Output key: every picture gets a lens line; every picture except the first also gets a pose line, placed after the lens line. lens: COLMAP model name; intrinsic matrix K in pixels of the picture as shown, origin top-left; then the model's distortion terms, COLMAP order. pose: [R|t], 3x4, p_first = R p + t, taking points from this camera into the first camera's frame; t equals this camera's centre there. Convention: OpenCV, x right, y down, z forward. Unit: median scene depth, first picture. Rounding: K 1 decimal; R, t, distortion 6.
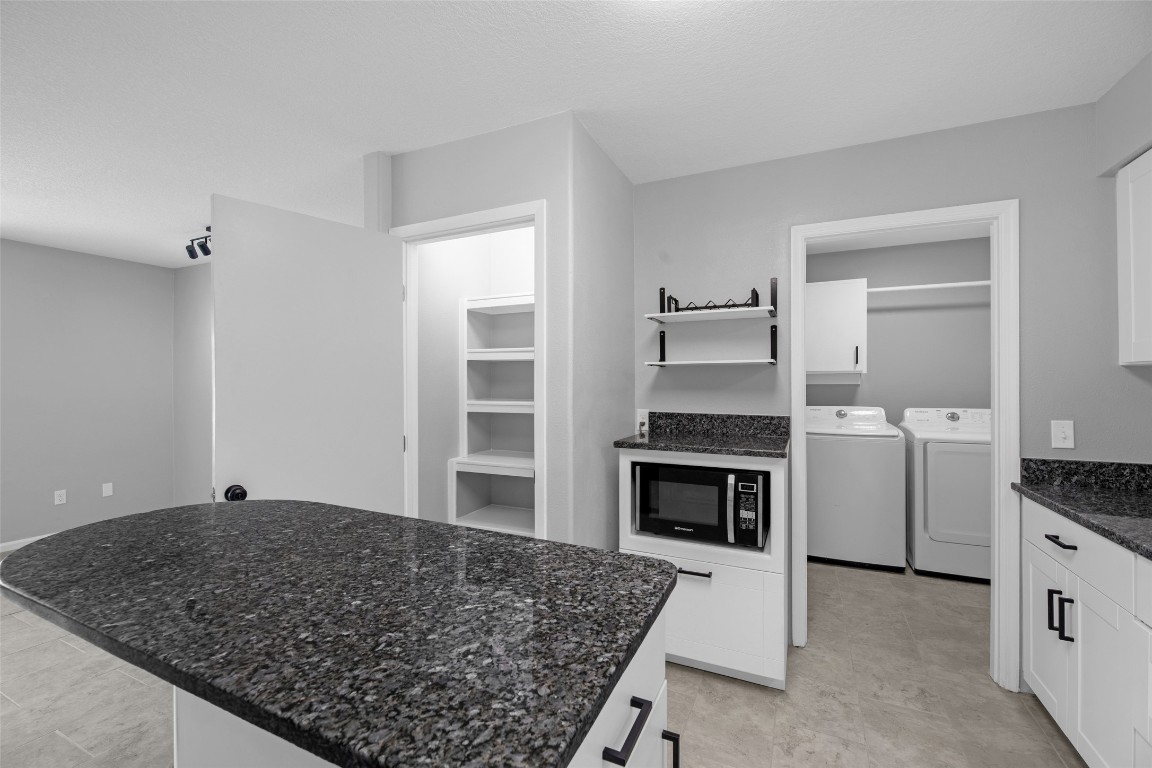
lens RADIAL K [[486.7, 0, 571.1], [0, 486.7, 381.2], [0, 0, 1]] dist [0.000006, -0.000188]
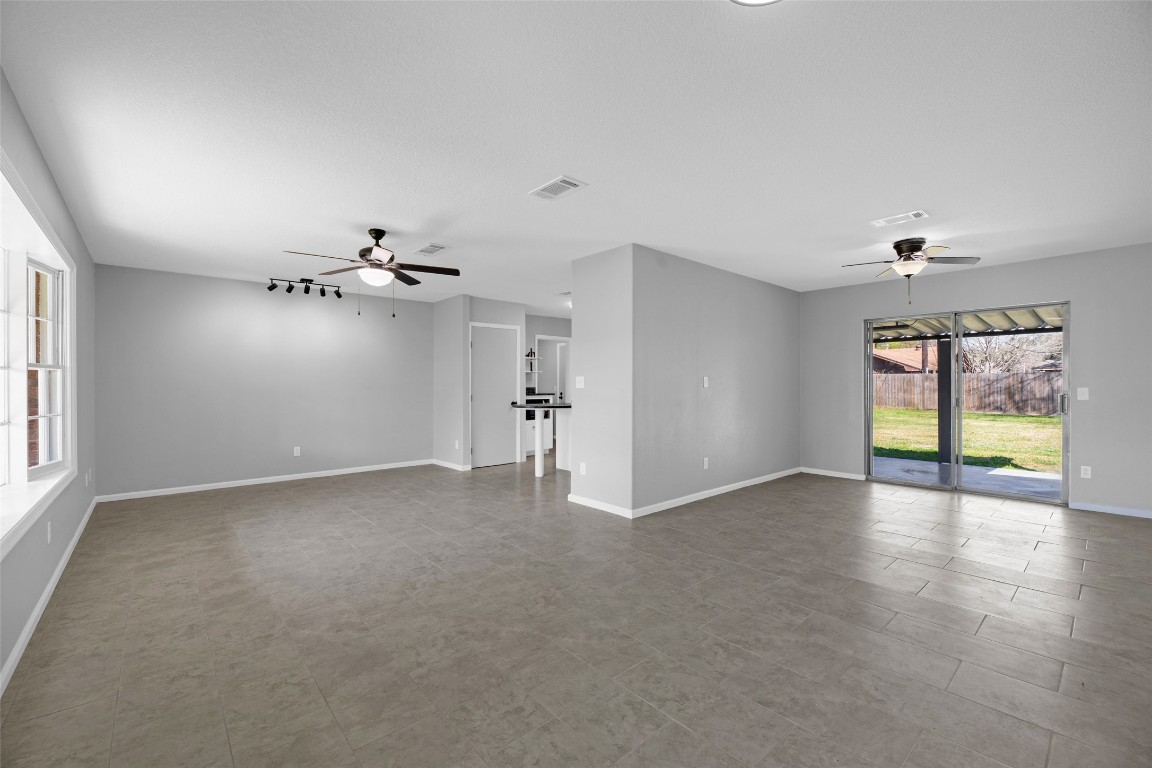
lens RADIAL K [[476.7, 0, 570.1], [0, 476.7, 387.4], [0, 0, 1]] dist [-0.001175, -0.000712]
pose [[0.397593, -0.002651, 0.917558, -2.014027], [0.000407, 0.999996, 0.002713, 0.046771], [-0.917562, -0.000705, 0.397593, -0.477685]]
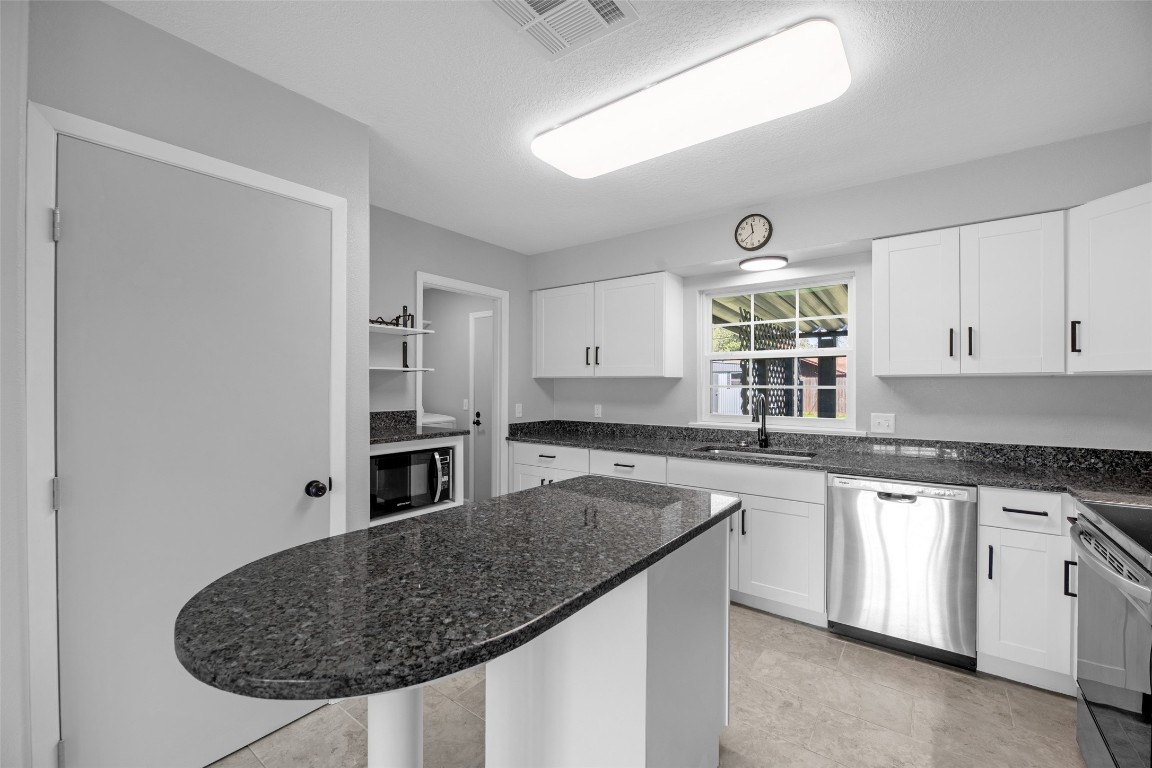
lens RADIAL K [[477.5, 0, 576.0], [0, 477.5, 384.0], [0, 0, 1]] dist [-0.000037, -0.000357]
pose [[0.194237, 0.004791, 0.980943, -0.583267], [-0.002965, 0.999986, -0.004297, 0.002666], [-0.980950, -0.002074, 0.194249, 0.225881]]
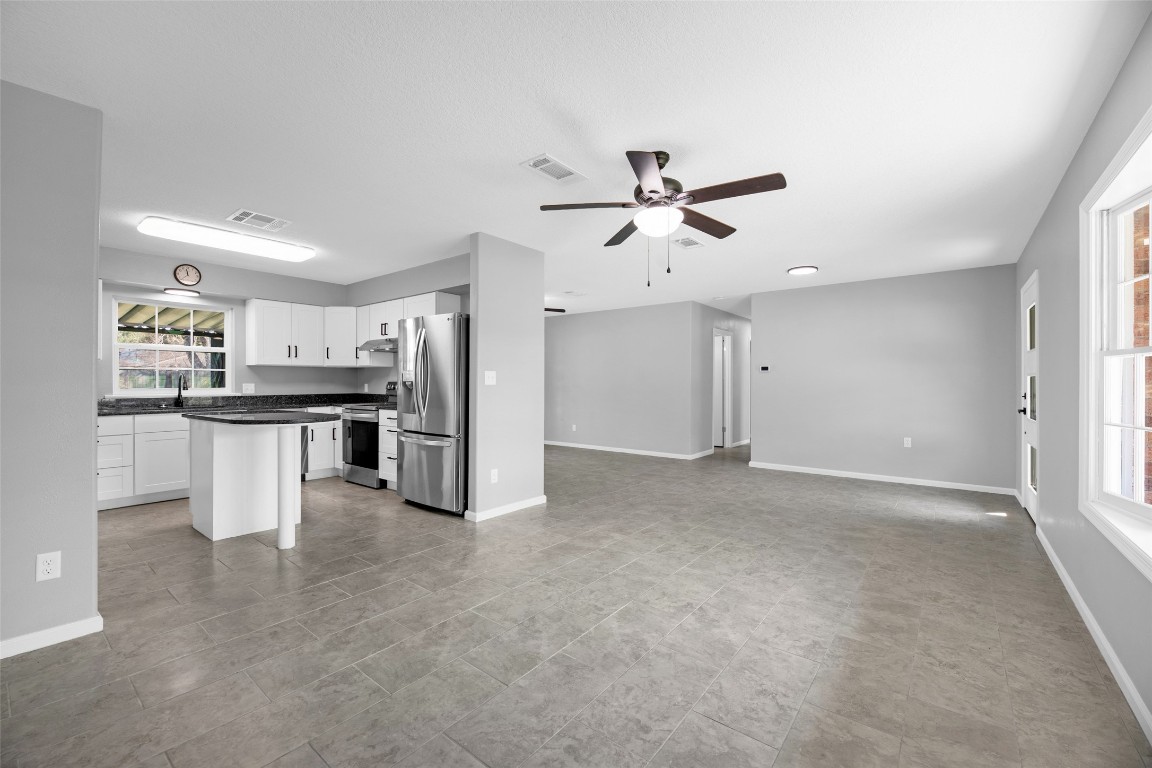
lens RADIAL K [[477.5, 0, 576.0], [0, 477.5, 384.0], [0, 0, 1]] dist [-0.000037, -0.000357]
pose [[-0.975330, 0.000317, 0.220751, -1.155999], [0.000921, 0.999996, 0.002635, 0.049179], [-0.220749, 0.002773, -0.975327, 1.276112]]
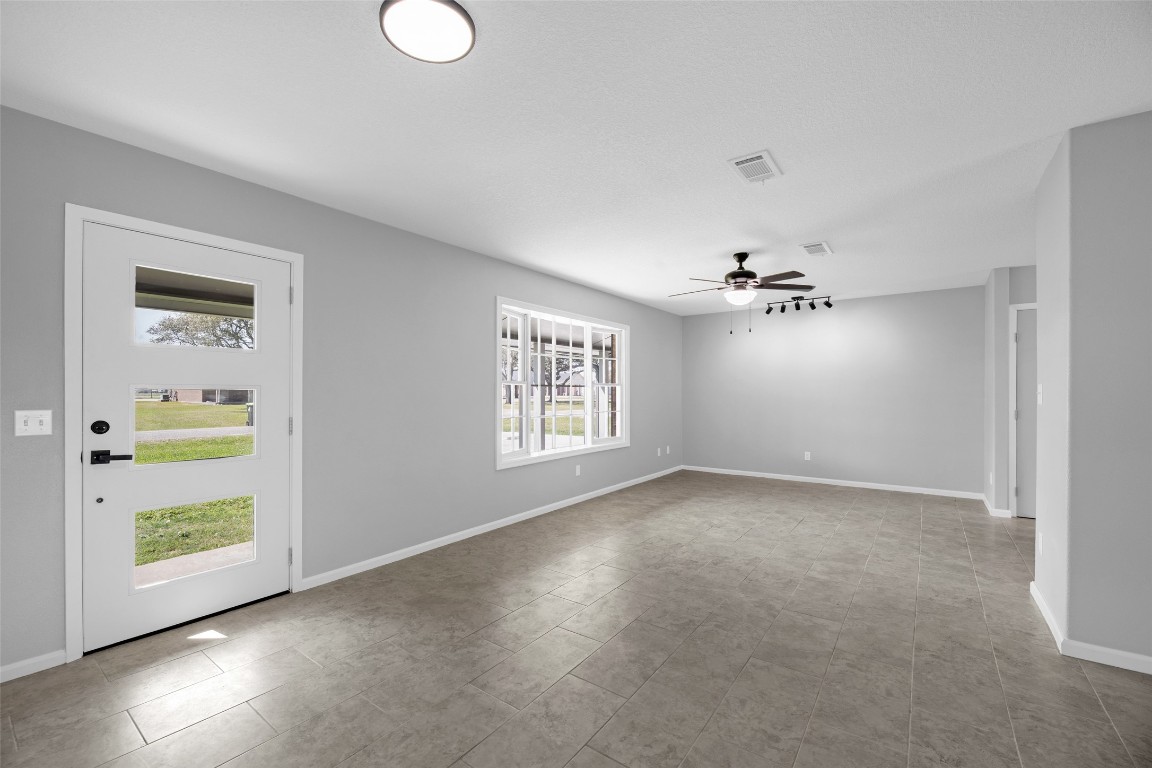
lens RADIAL K [[476.7, 0, 570.1], [0, 476.7, 387.4], [0, 0, 1]] dist [-0.001175, -0.000712]
pose [[0.980852, 0.000561, -0.194752, -1.312786], [-0.002245, 0.999962, -0.008424, 0.032359], [0.194740, 0.008700, 0.980816, -0.927627]]
